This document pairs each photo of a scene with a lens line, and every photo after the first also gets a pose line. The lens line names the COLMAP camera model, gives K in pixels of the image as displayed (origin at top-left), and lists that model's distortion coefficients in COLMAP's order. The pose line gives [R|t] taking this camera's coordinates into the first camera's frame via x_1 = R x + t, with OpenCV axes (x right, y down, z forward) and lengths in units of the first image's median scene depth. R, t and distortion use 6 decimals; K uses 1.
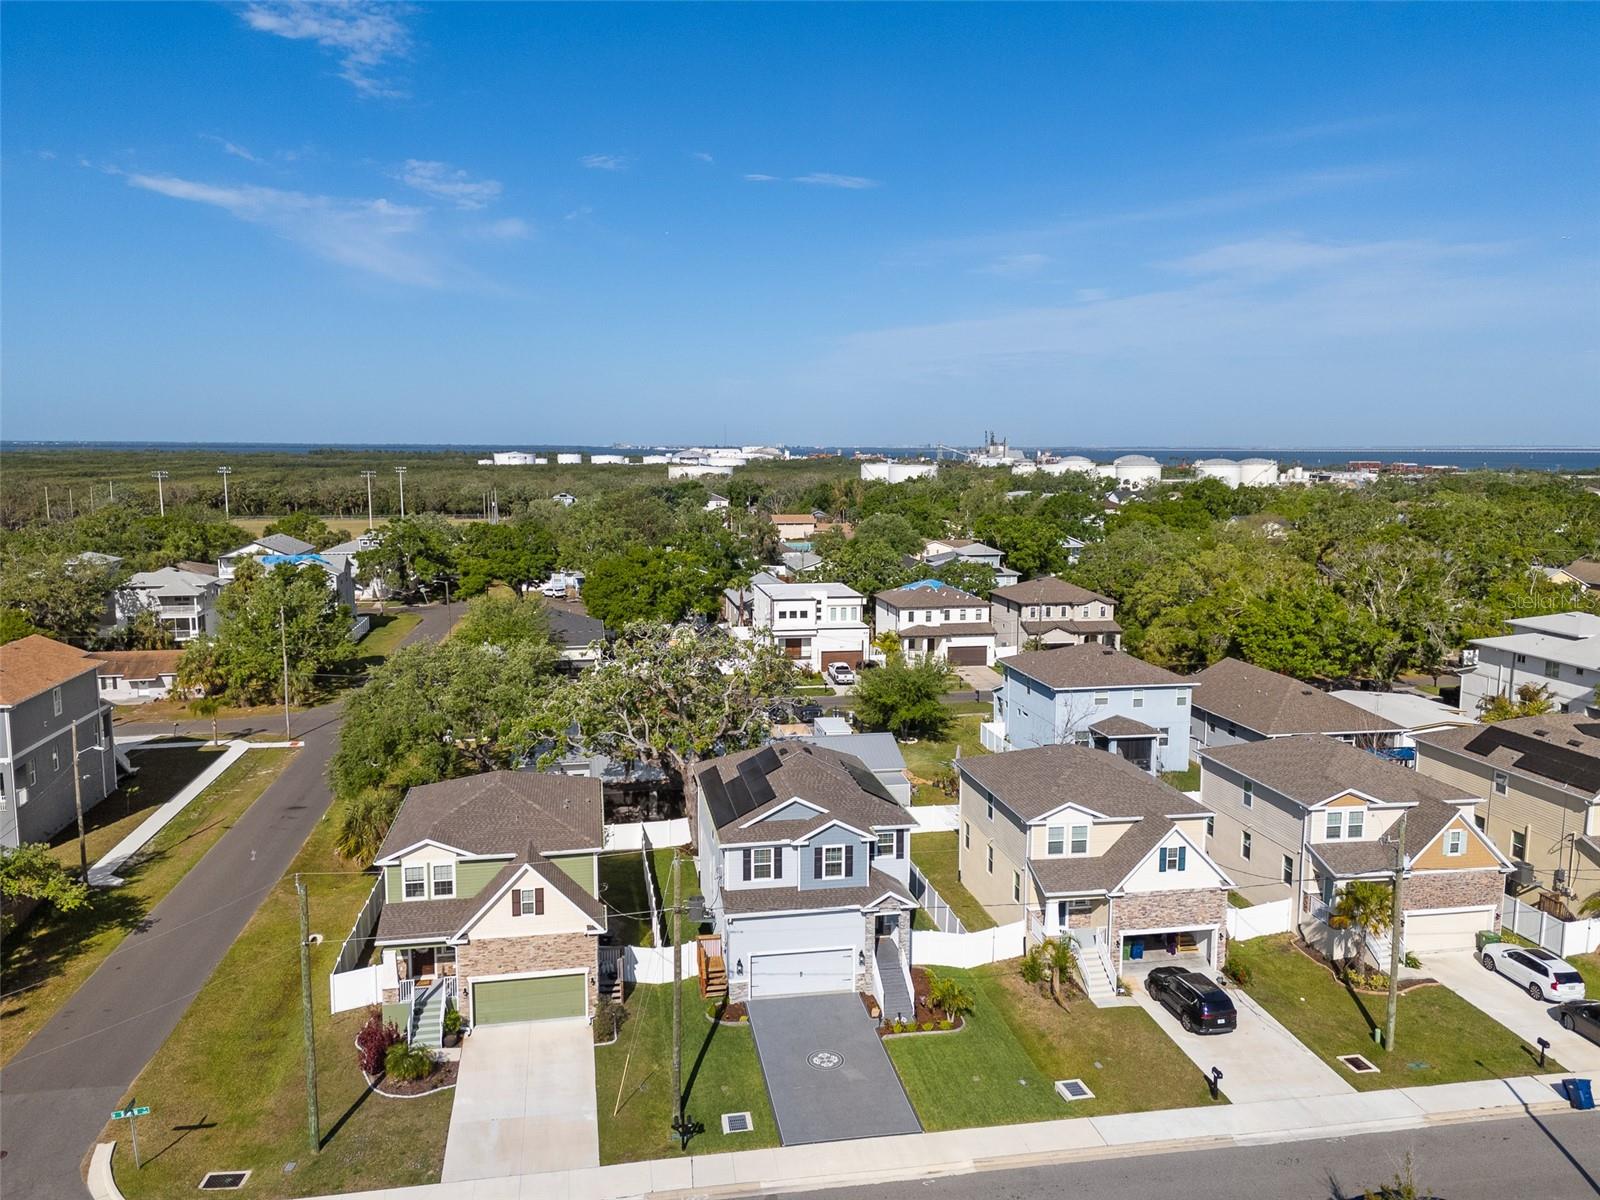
lens RADIAL K [[1173.7, 0, 800.0], [0, 1173.7, 600.0], [0, 0, 1]] dist [0.082919, -0.077242]
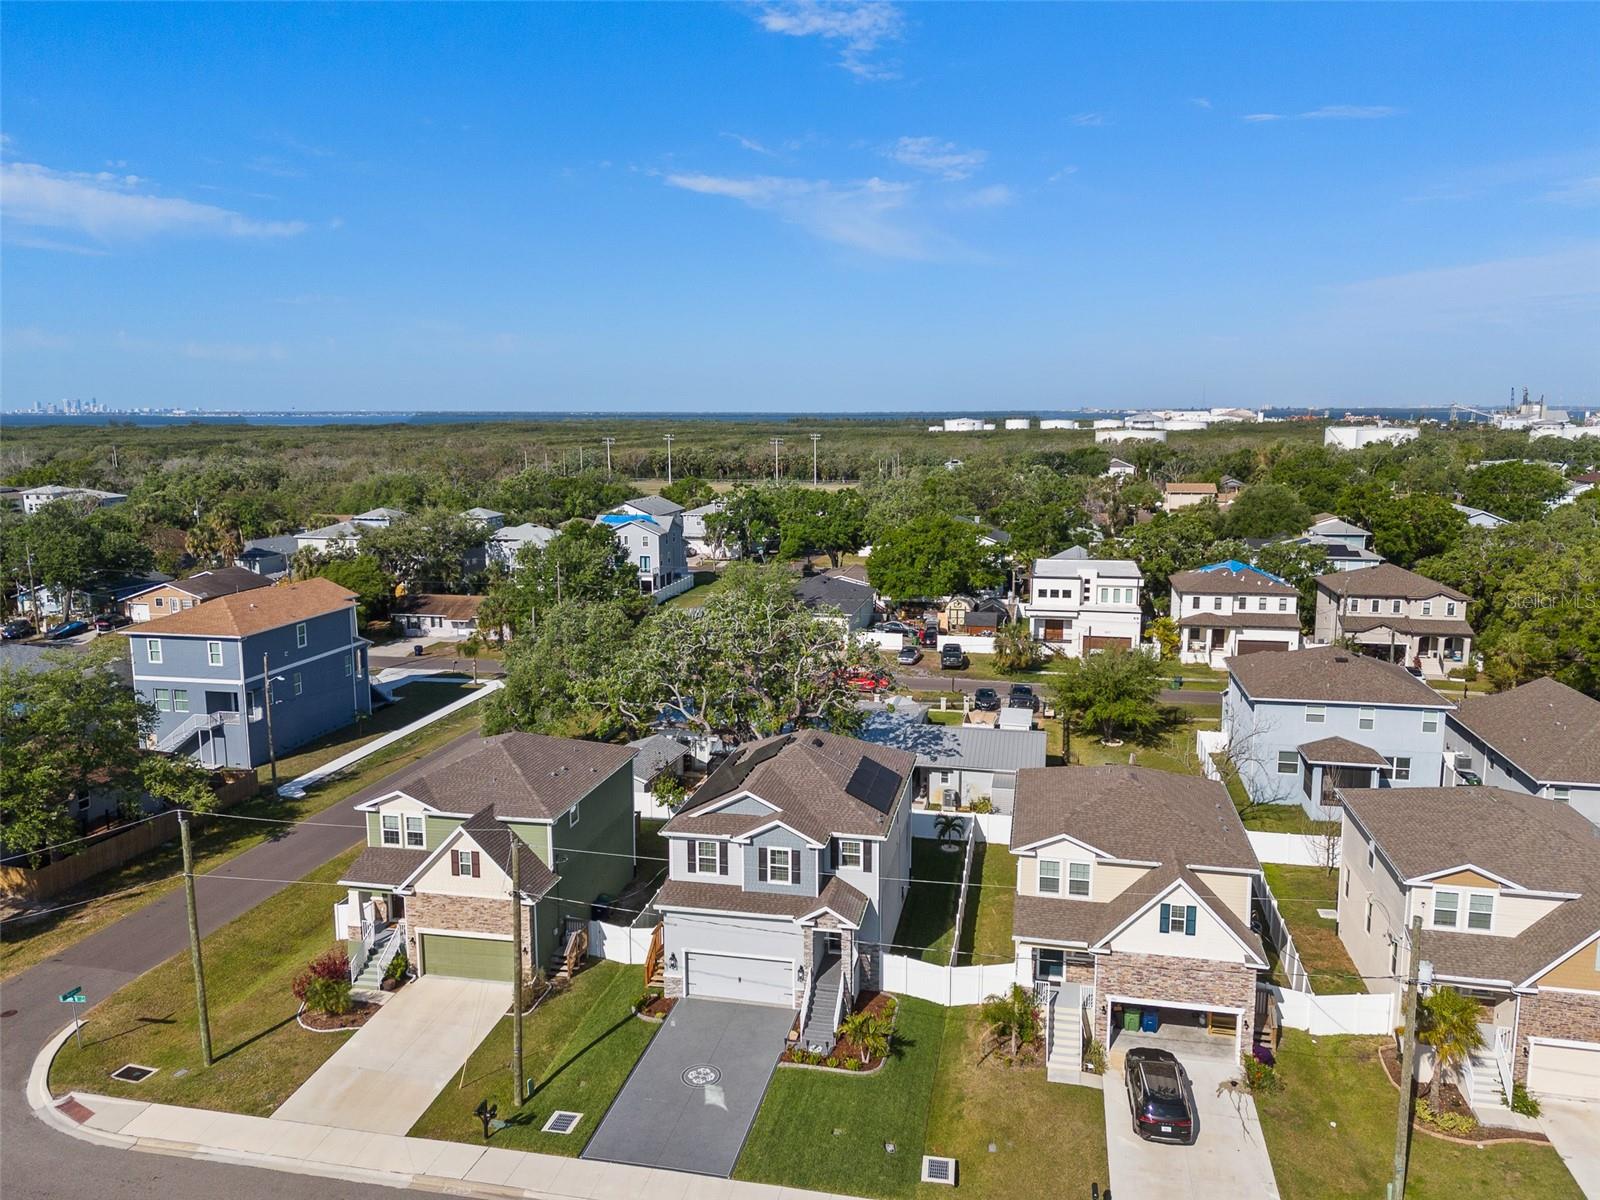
lens RADIAL K [[1178.9, 0, 800.3], [0, 1178.9, 585.5], [0, 0, 1]] dist [0.069142, -0.057930]
pose [[0.925413, 0.049090, -0.375767, 0.359512], [-0.042874, 0.998770, 0.024891, -0.019101], [0.376527, -0.006924, 0.926380, 0.141982]]
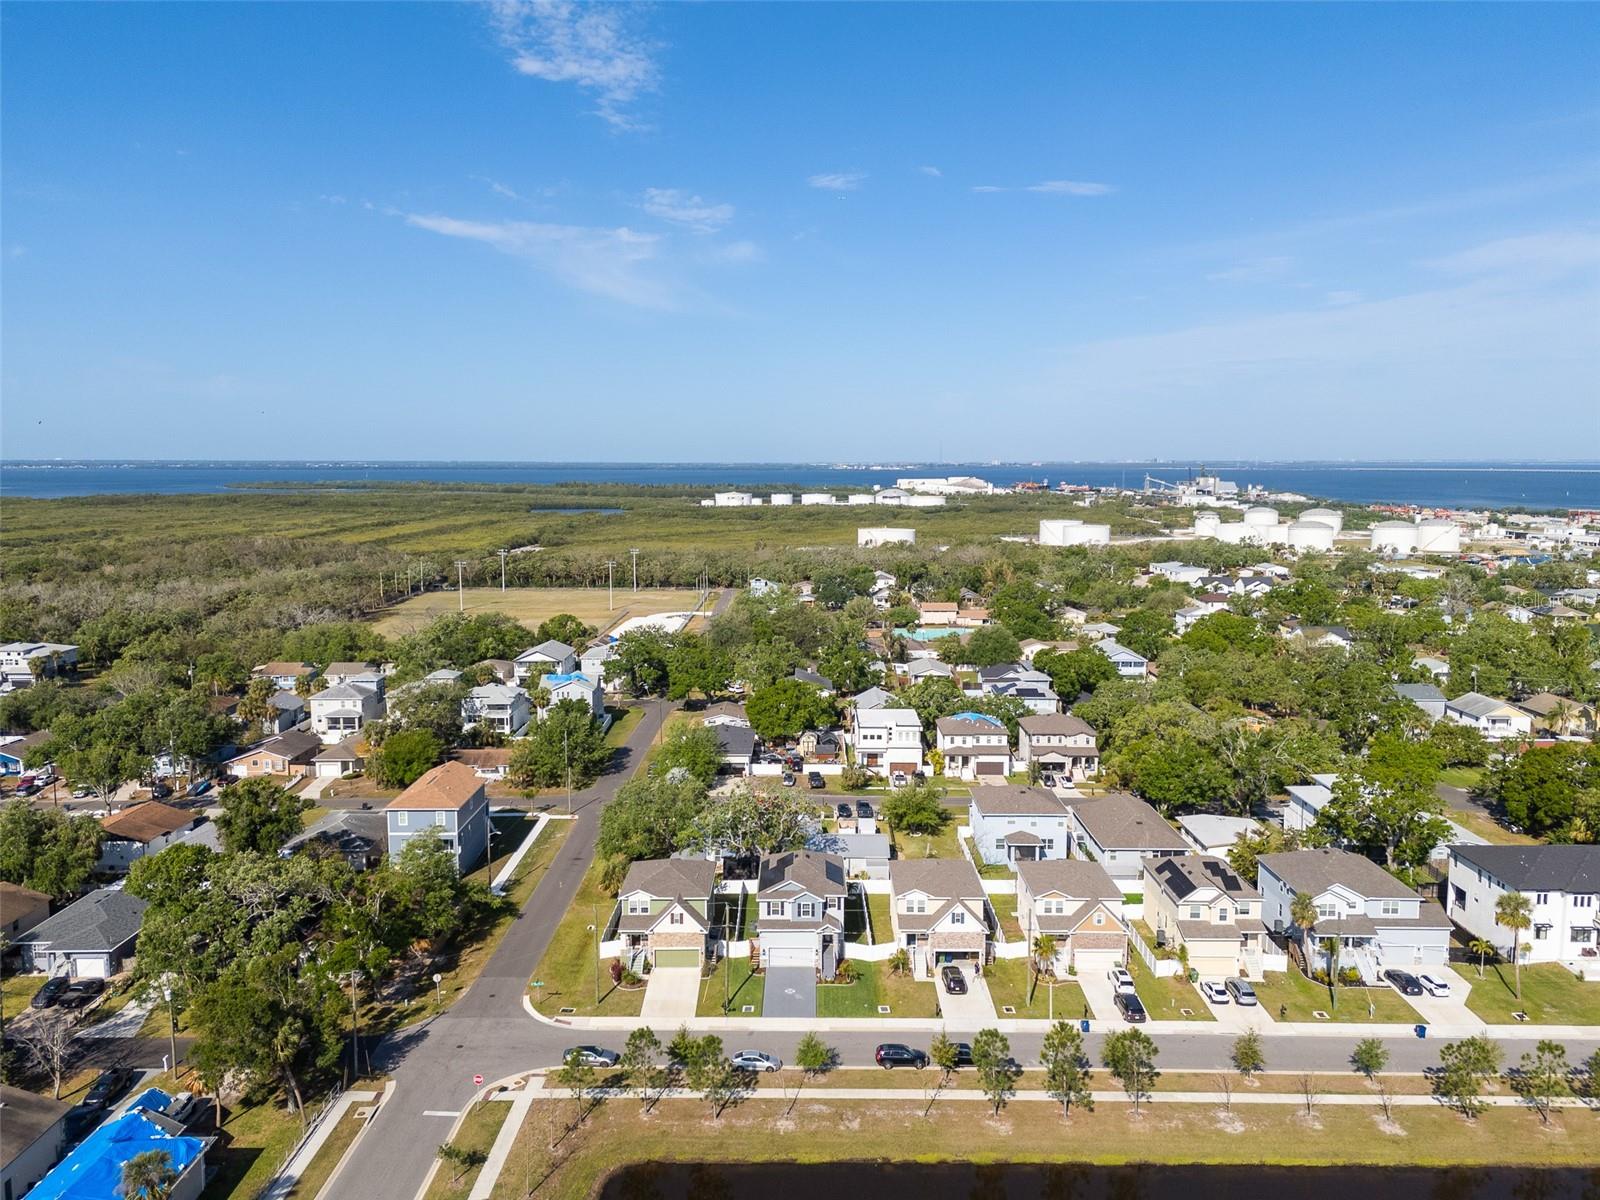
lens RADIAL K [[1173.7, 0, 800.0], [0, 1173.7, 600.0], [0, 0, 1]] dist [0.082919, -0.077242]
pose [[0.983218, 0.018366, -0.181508, 0.402700], [-0.020448, 0.999745, -0.009604, -0.343809], [0.181285, 0.013155, 0.983343, -1.218629]]
